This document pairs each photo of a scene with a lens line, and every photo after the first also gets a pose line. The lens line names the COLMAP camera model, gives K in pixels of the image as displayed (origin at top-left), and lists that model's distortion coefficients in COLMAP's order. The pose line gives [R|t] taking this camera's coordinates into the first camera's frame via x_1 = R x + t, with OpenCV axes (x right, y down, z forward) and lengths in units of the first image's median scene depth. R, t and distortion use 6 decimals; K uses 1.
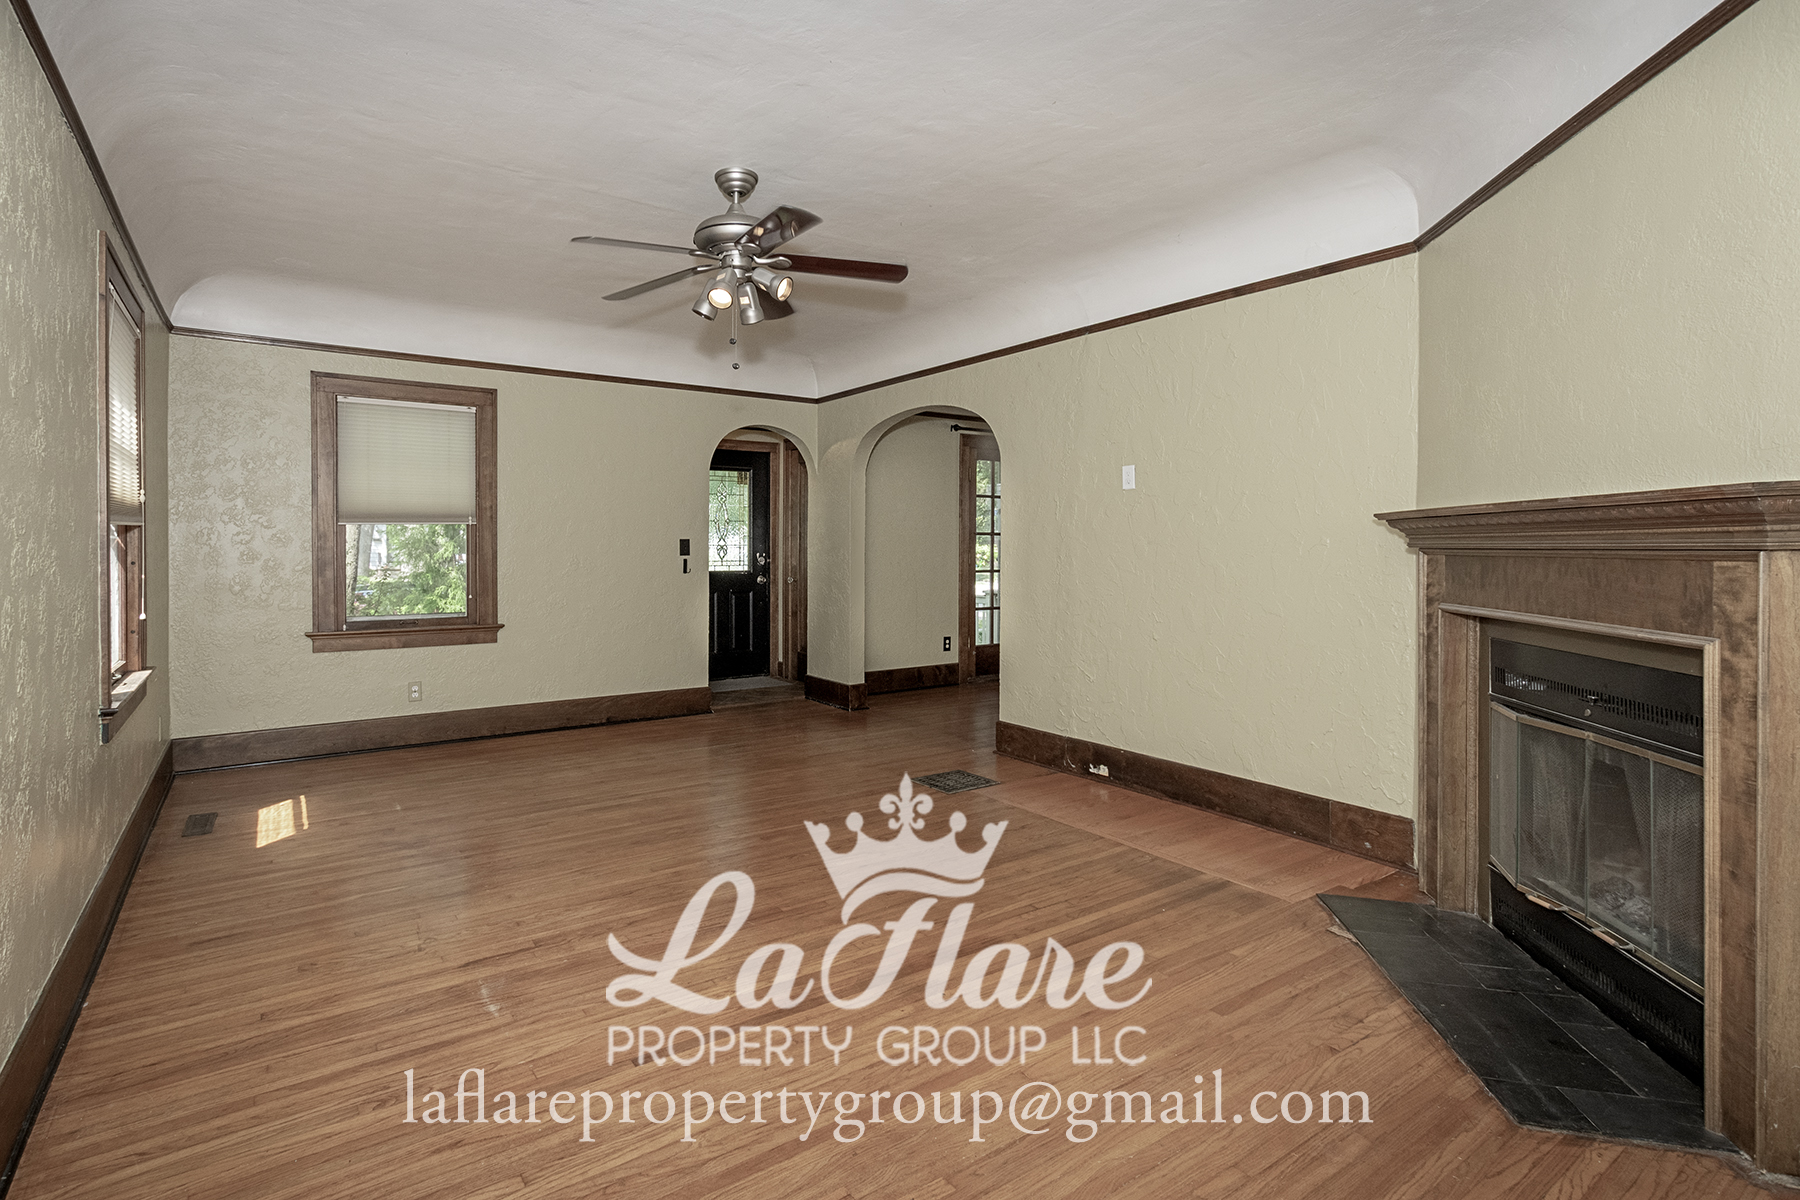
lens RADIAL K [[814.7, 0, 843.9], [0, 814.7, 545.5], [0, 0, 1]] dist [-0.002647, 0.000049]
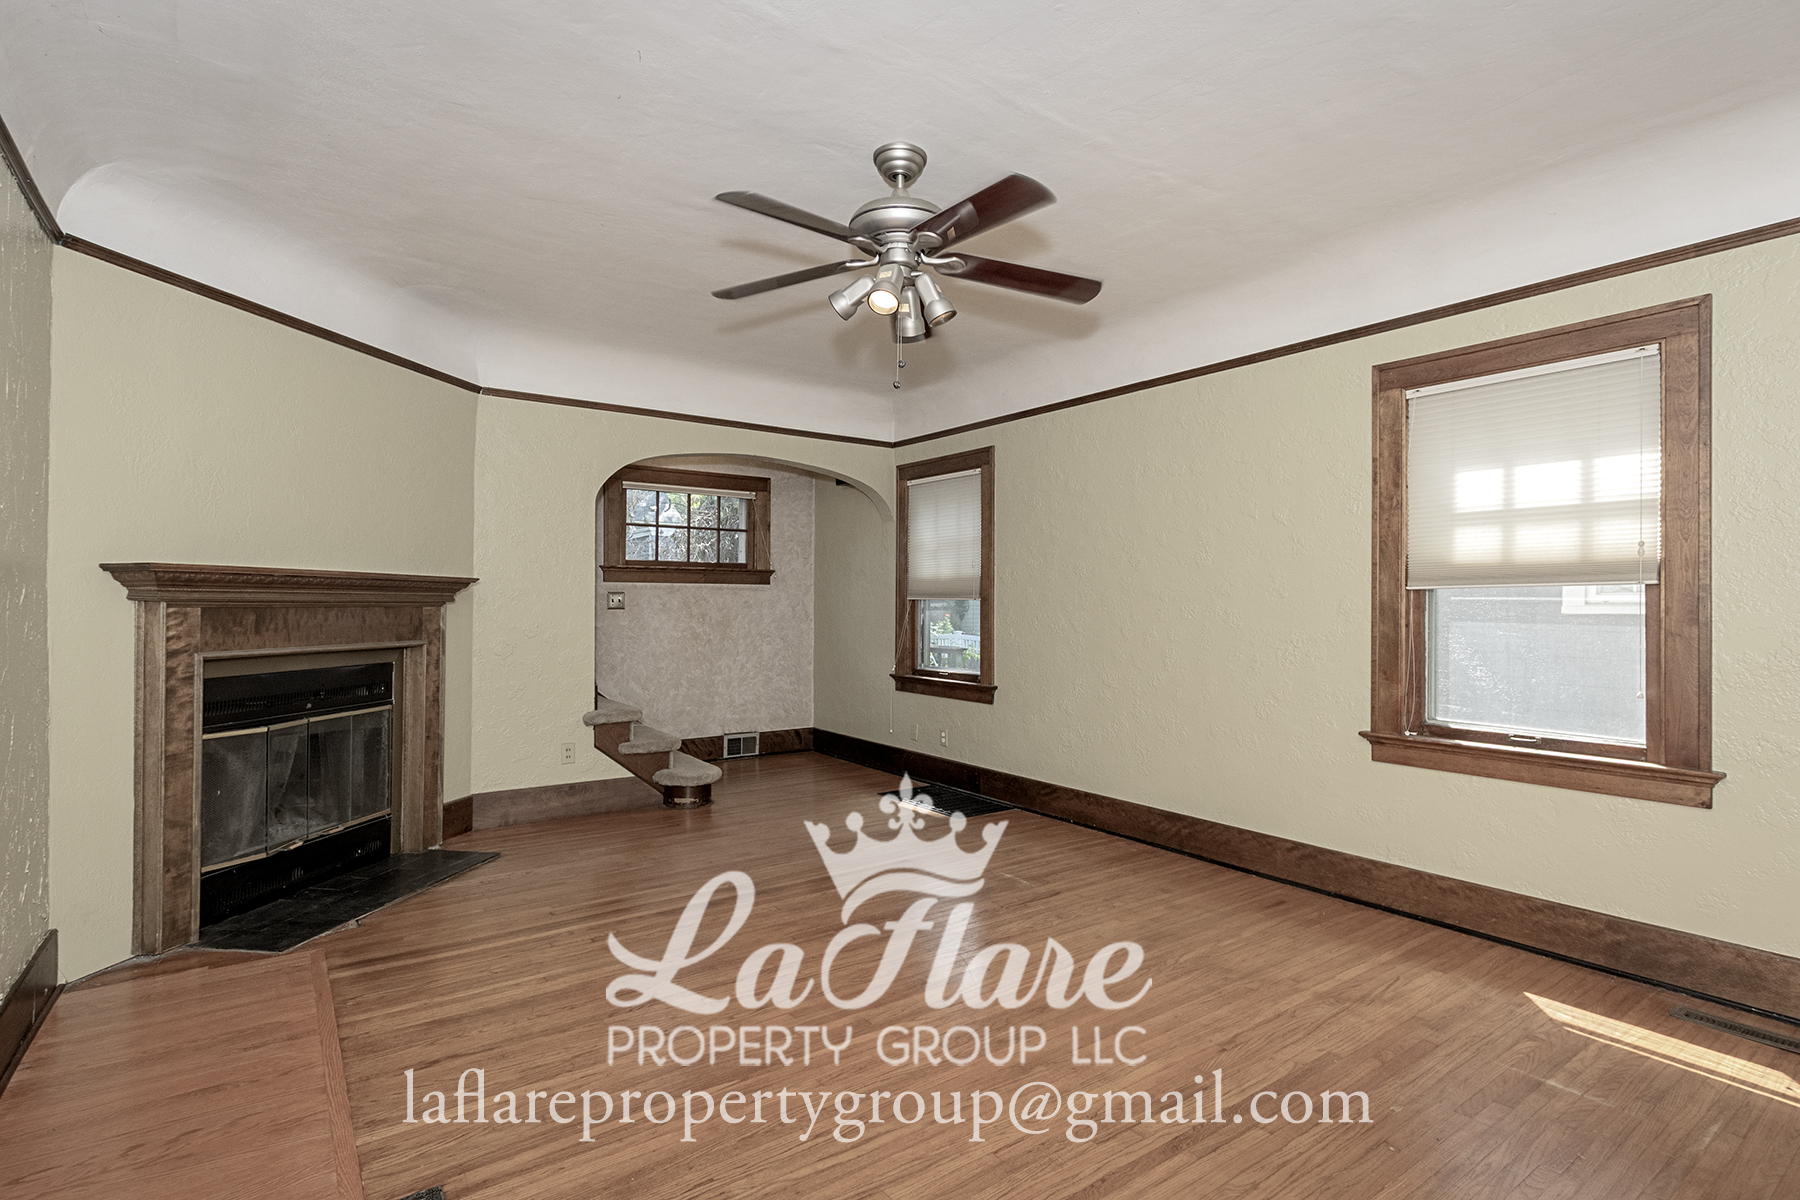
lens RADIAL K [[844.4, 0, 900.0], [0, 844.4, 600.0], [0, 0, 1]] dist [-0.004762, -0.000675]
pose [[-0.999232, -0.008151, 0.038328, -0.227947], [-0.008287, 0.999960, -0.003399, -0.002637], [-0.038299, -0.003714, -0.999259, 1.994952]]
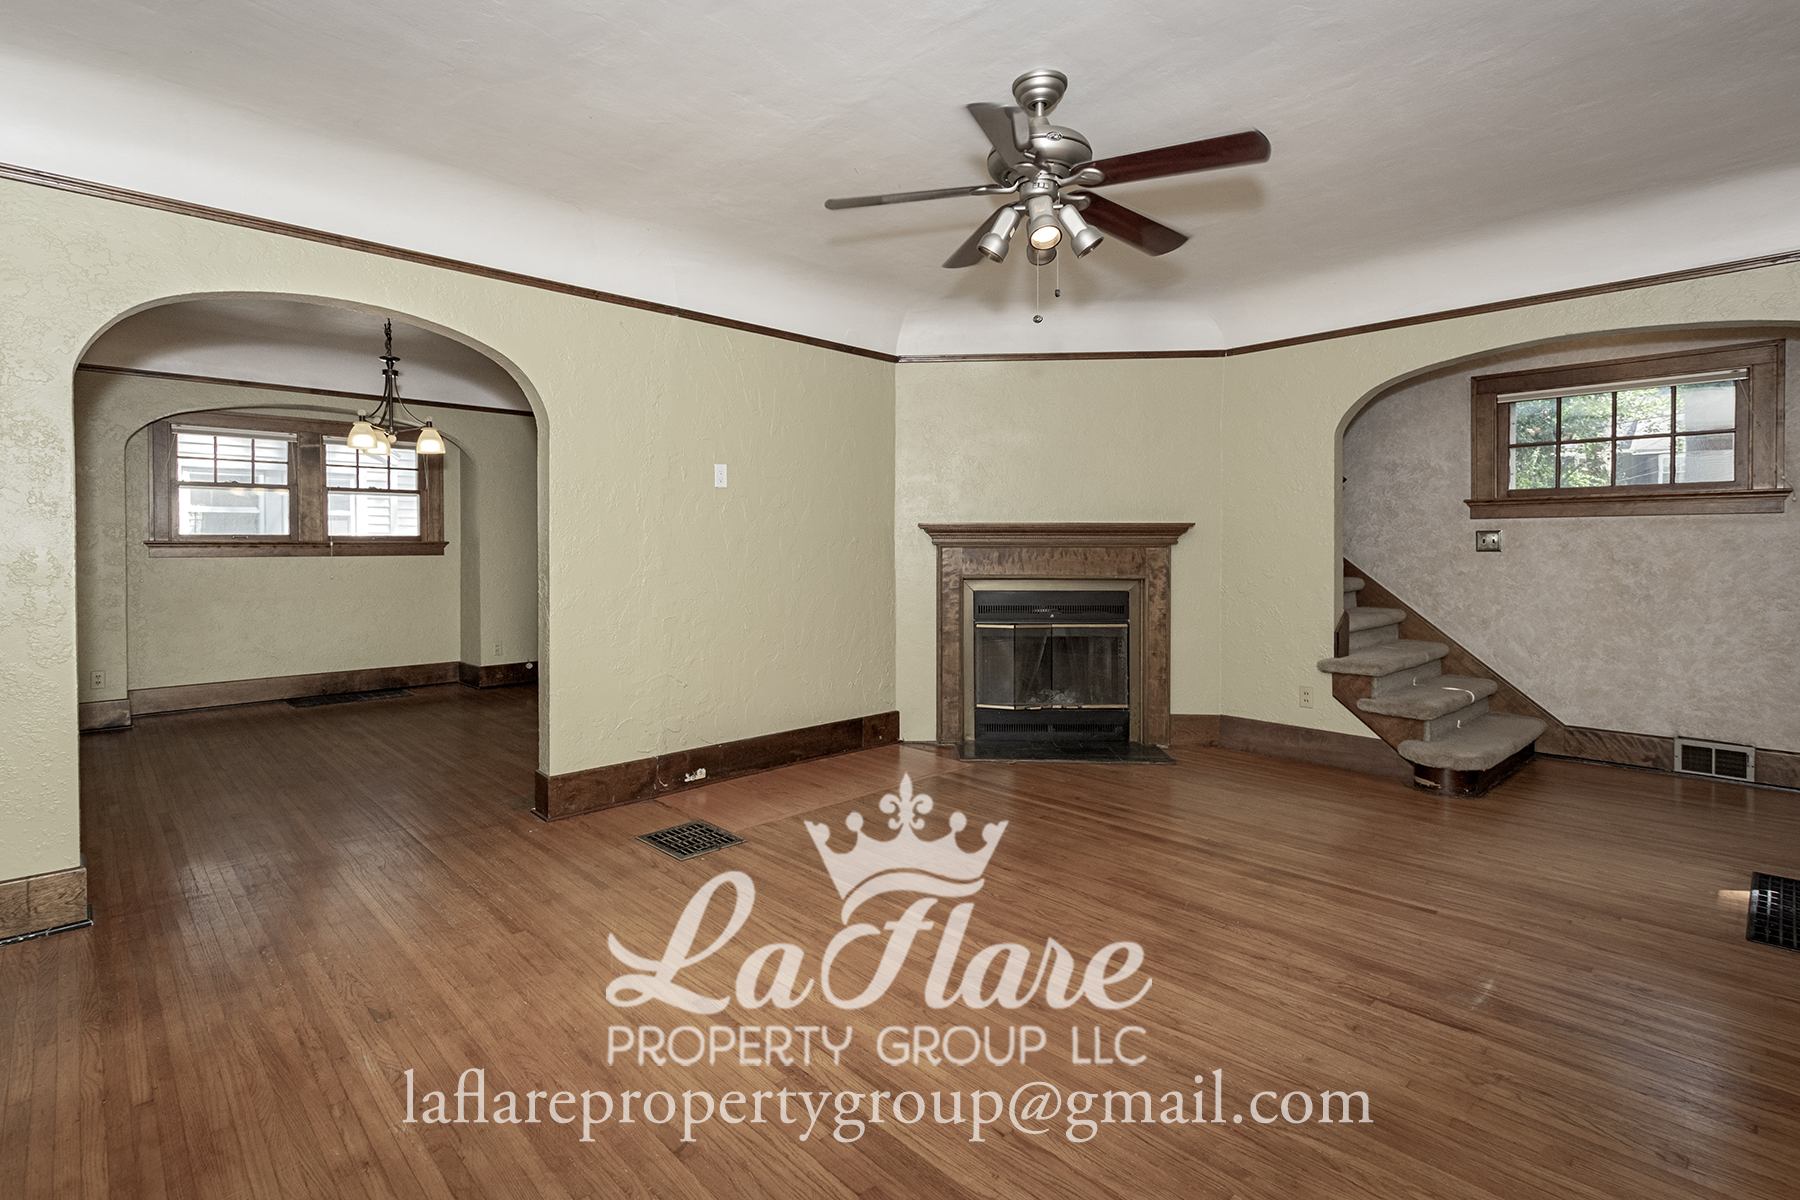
lens RADIAL K [[814.7, 0, 843.9], [0, 814.7, 545.5], [0, 0, 1]] dist [-0.002647, 0.000049]
pose [[-0.099182, -0.003294, 0.995064, -1.004578], [0.000456, 0.999994, 0.003355, 0.000314], [-0.995069, 0.000786, -0.099180, 1.395979]]
